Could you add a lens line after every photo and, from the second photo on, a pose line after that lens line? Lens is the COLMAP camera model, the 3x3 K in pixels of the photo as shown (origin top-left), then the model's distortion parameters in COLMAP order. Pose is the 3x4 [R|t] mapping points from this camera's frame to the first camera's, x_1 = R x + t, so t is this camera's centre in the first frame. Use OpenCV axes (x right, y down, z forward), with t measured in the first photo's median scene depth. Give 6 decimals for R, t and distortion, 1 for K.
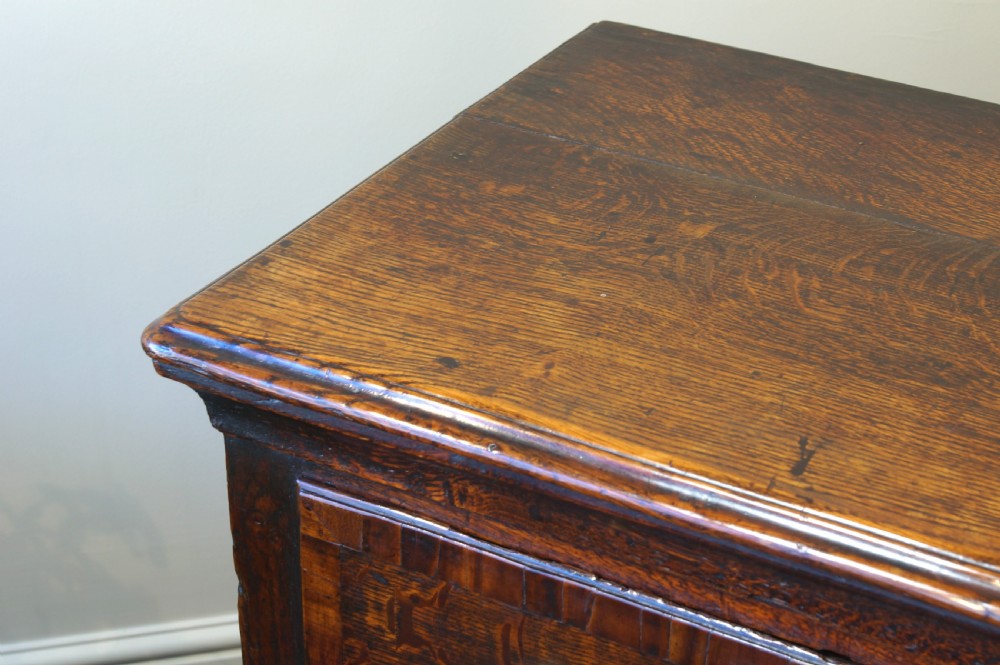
lens RADIAL K [[2306.7, 0, 500.0], [0, 2306.7, 332.5], [0, 0, 1]] dist [0.019167, 0.106980]
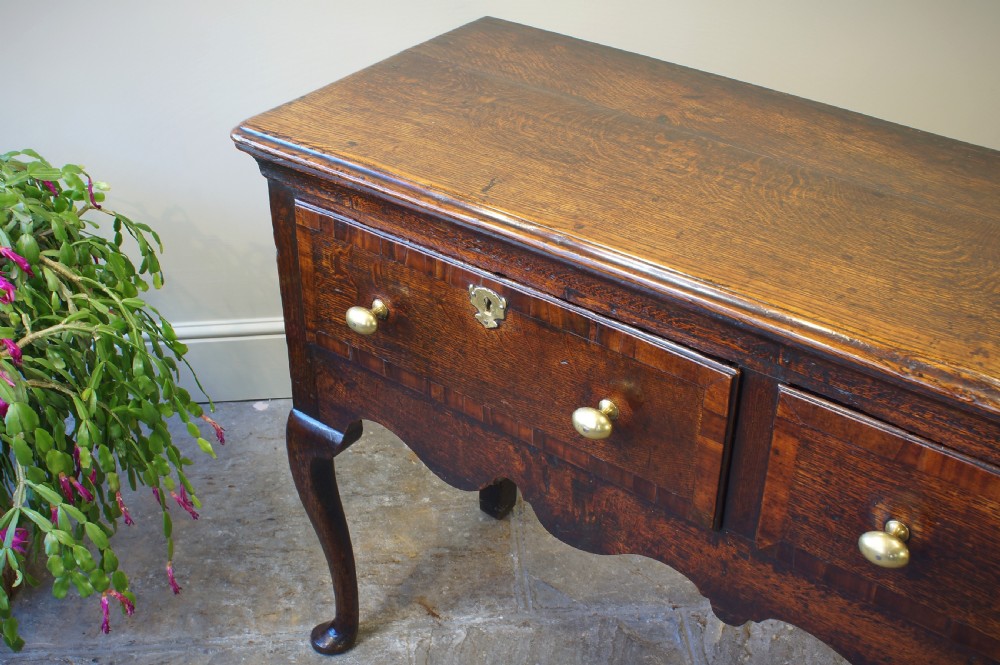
lens RADIAL K [[1225.3, 0, 500.0], [0, 1225.3, 332.5], [0, 0, 1]] dist [-0.091933, 0.041998]
pose [[0.994481, 0.063330, -0.083645, 0.222290], [-0.057617, 0.995948, 0.069043, 0.101392], [0.087679, -0.063843, 0.994101, -0.176616]]
